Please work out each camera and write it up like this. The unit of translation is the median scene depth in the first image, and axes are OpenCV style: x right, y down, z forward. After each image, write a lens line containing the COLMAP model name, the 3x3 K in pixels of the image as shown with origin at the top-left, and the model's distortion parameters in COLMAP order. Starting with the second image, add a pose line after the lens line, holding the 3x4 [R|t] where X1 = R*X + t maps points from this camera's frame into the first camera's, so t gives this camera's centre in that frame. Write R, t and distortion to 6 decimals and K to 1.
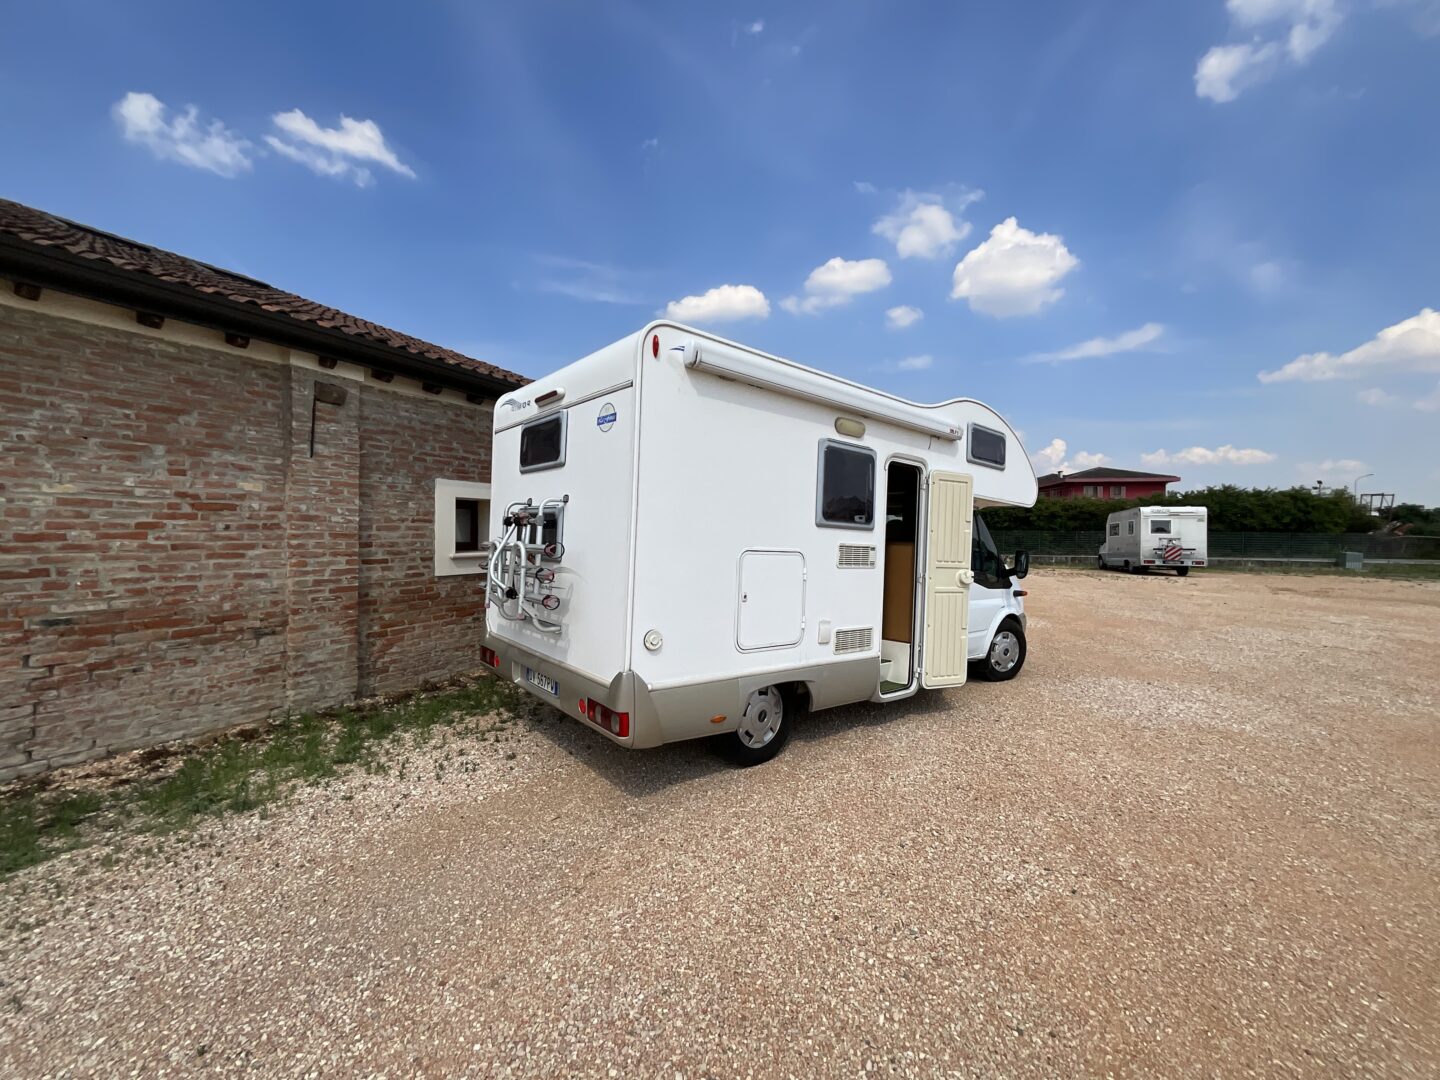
lens RADIAL K [[578.9, 0, 718.4], [0, 578.9, 539.9], [0, 0, 1]] dist [-0.001312, -0.000631]
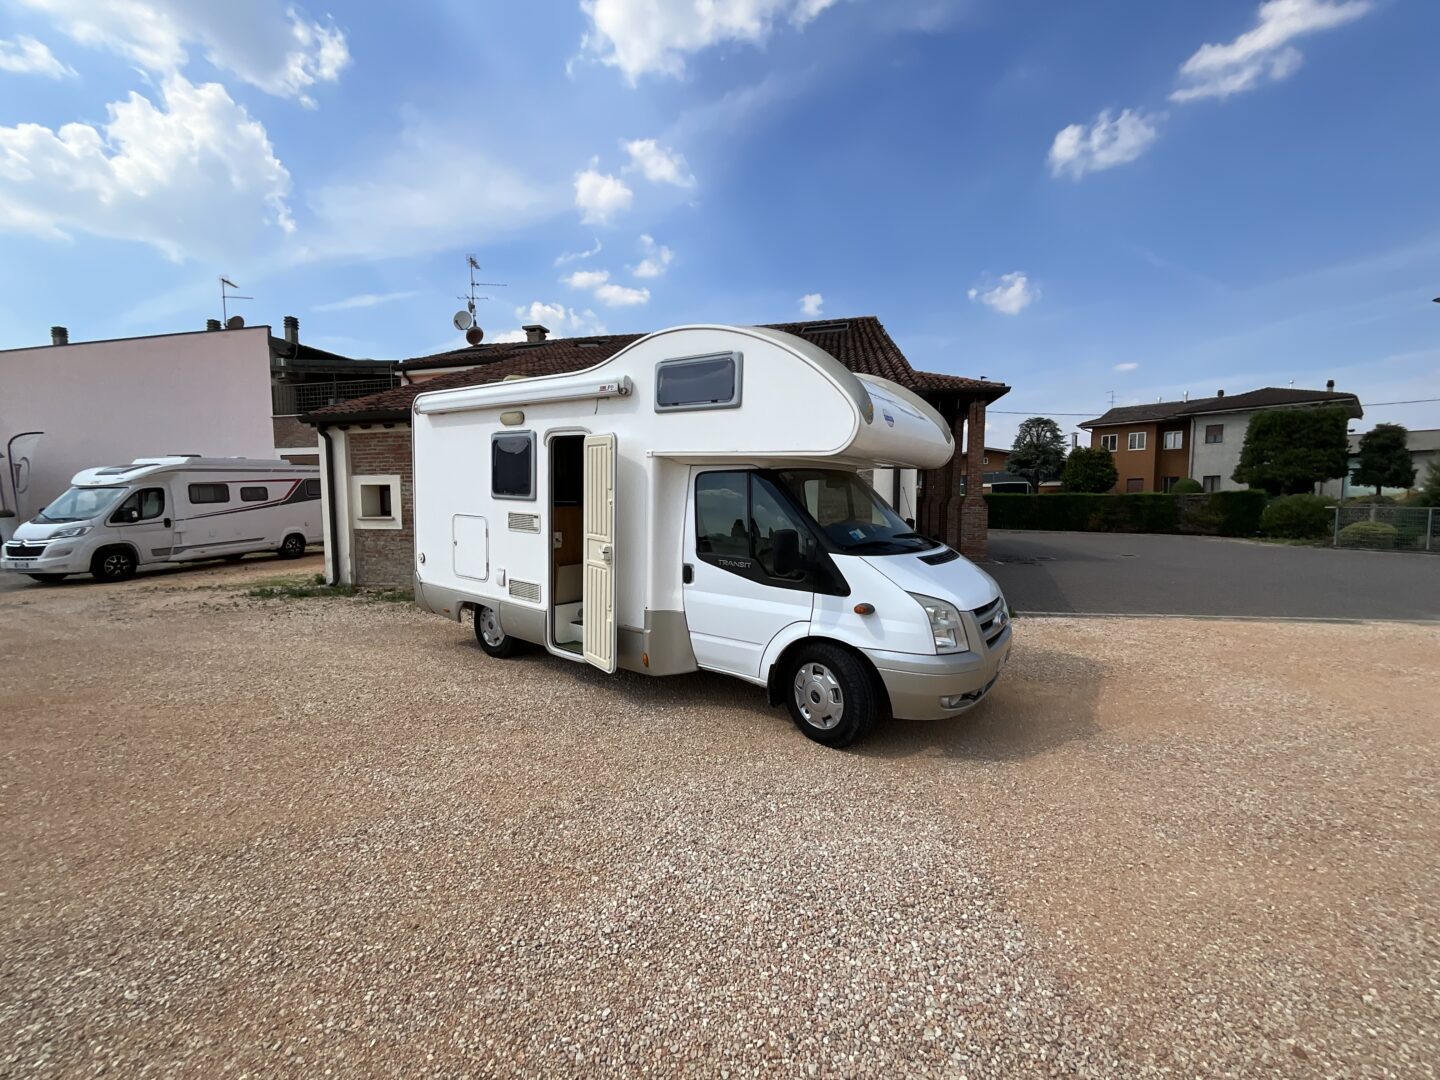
lens RADIAL K [[578.9, 0, 717.7], [0, 578.9, 535.0], [0, 0, 1]] dist [-0.001312, -0.000631]
pose [[0.250646, 0.052124, -0.966675, 1.484637], [-0.005606, 0.998611, 0.052392, -0.010648], [0.968063, -0.007713, 0.250590, 1.065651]]
